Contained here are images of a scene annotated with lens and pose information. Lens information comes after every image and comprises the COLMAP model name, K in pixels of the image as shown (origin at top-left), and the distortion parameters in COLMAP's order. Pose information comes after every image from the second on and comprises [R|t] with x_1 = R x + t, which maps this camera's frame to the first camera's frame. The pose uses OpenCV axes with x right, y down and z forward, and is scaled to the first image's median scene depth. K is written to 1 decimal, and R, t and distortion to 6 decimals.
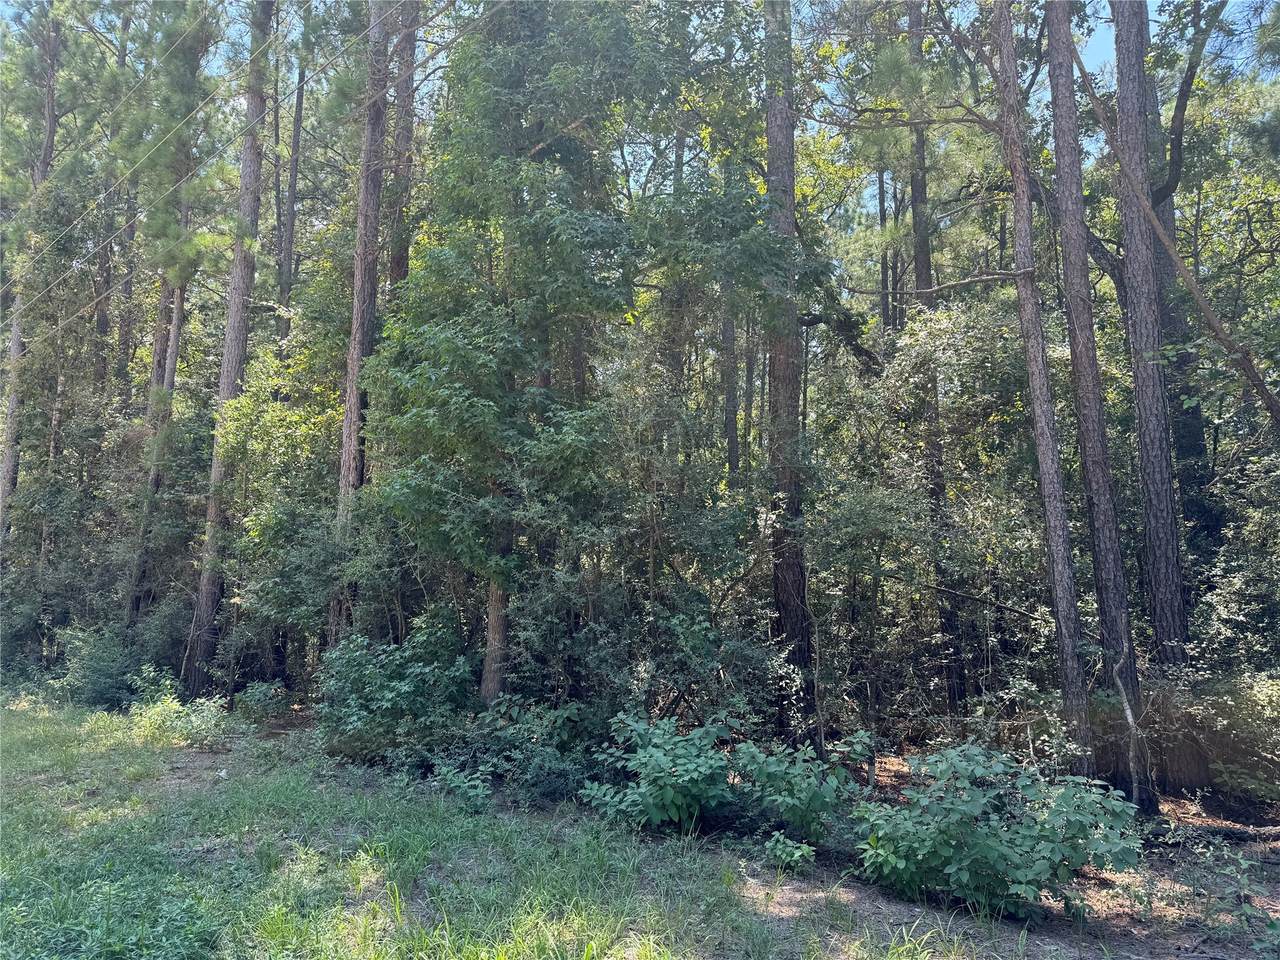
lens RADIAL K [[924.3, 0, 640.0], [0, 924.3, 480.0], [0, 0, 1]] dist [0.005323, 0.001600]
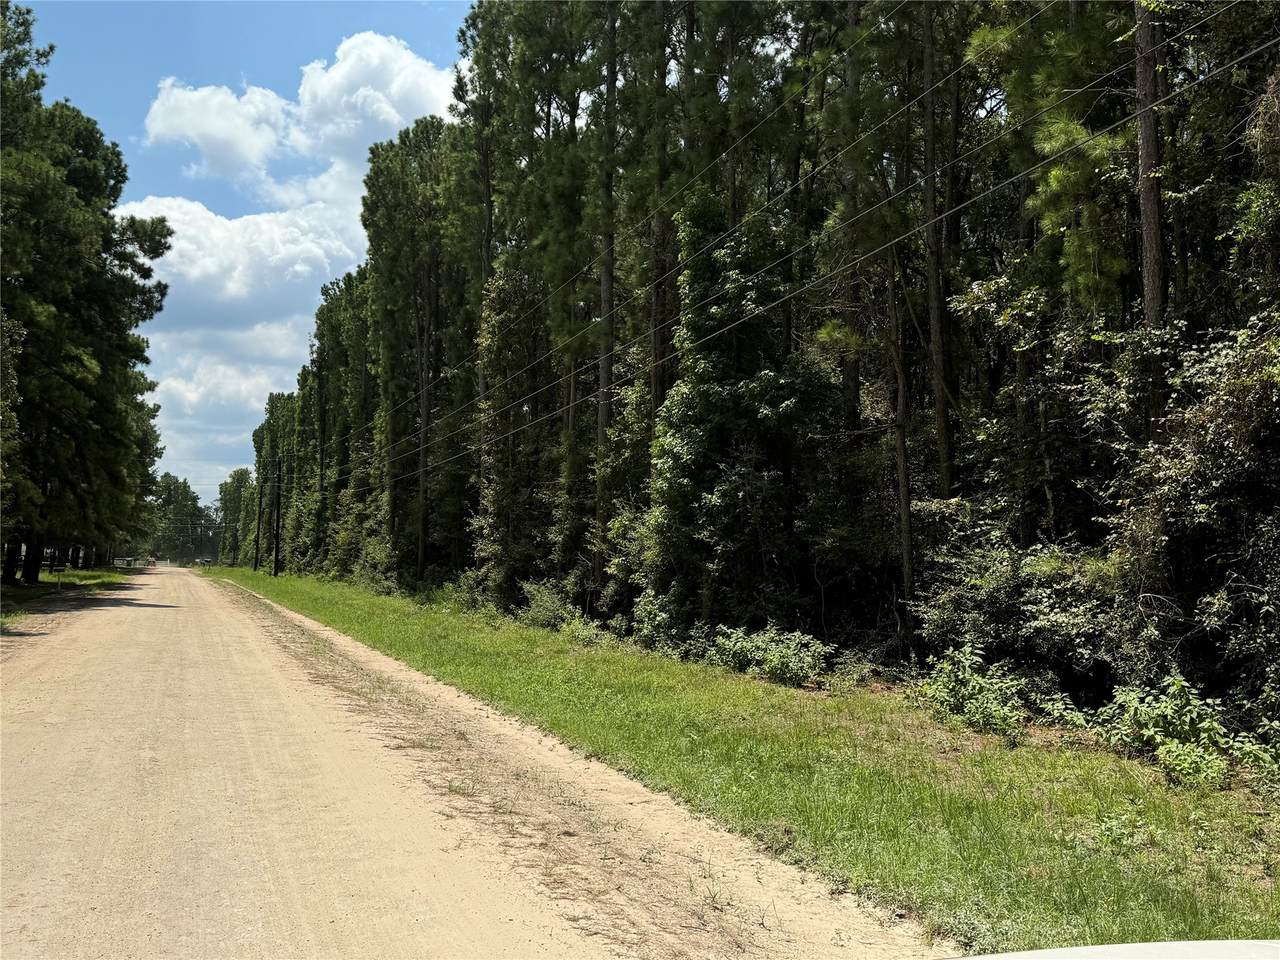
lens RADIAL K [[1195.0, 0, 640.0], [0, 1195.0, 480.0], [0, 0, 1]] dist [0.001300, 0.000907]
pose [[0.895927, -0.034159, -0.442885, 0.612255], [0.070021, 0.995434, 0.064871, -0.174806], [0.438647, -0.089131, 0.894228, -0.959787]]
